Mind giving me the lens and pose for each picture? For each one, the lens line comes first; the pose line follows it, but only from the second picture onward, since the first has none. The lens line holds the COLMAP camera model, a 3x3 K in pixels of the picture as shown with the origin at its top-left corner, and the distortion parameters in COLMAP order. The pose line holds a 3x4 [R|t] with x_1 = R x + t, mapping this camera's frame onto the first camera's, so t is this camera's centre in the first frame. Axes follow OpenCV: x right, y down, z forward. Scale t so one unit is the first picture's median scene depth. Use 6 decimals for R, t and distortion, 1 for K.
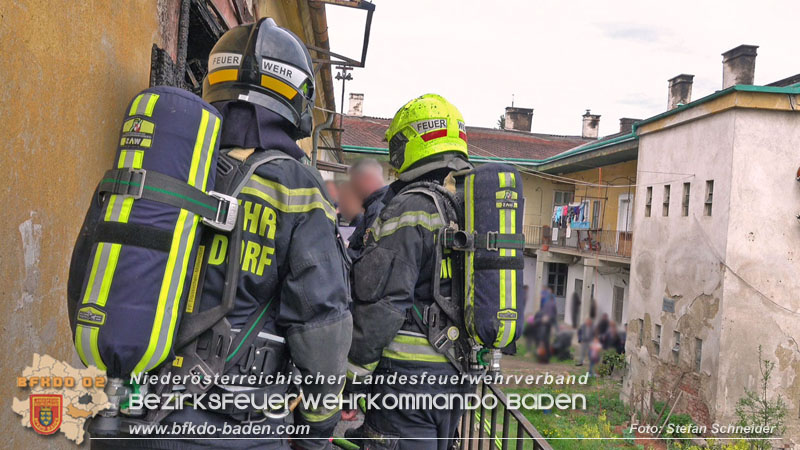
lens RADIAL K [[624.5, 0, 401.3], [0, 624.5, 225.3], [0, 0, 1]] dist [0.014998, -0.007993]
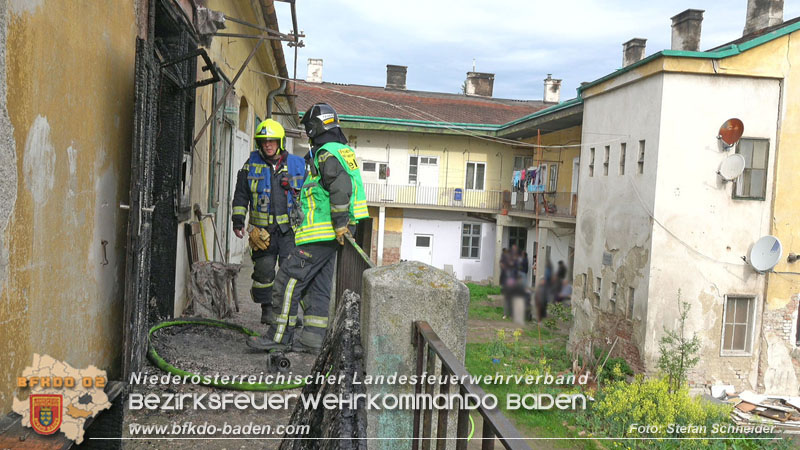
lens RADIAL K [[652.6, 0, 400.0], [0, 652.6, 224.5], [0, 0, 1]] dist [0.014348, 0.010143]
pose [[0.998793, -0.017815, 0.045772, 0.022744], [0.015862, 0.998963, 0.042666, 0.015754], [-0.046484, -0.041888, 0.998040, -0.089375]]
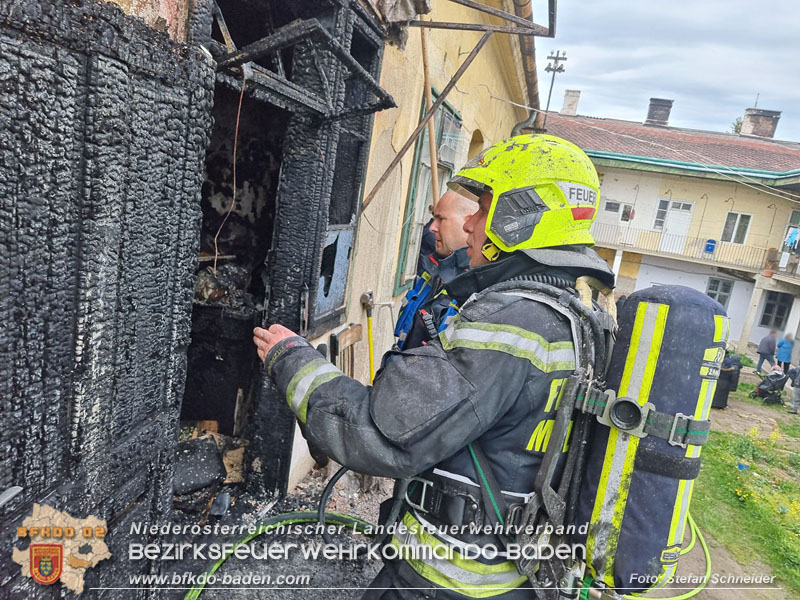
lens RADIAL K [[567.0, 0, 406.8], [0, 567.0, 296.3], [0, 0, 1]] dist [0.069959, -0.037552]
pose [[0.942330, 0.134407, -0.306510, 0.004828], [-0.091259, 0.984303, 0.151059, -0.018355], [0.322002, -0.114376, 0.939805, 0.104365]]
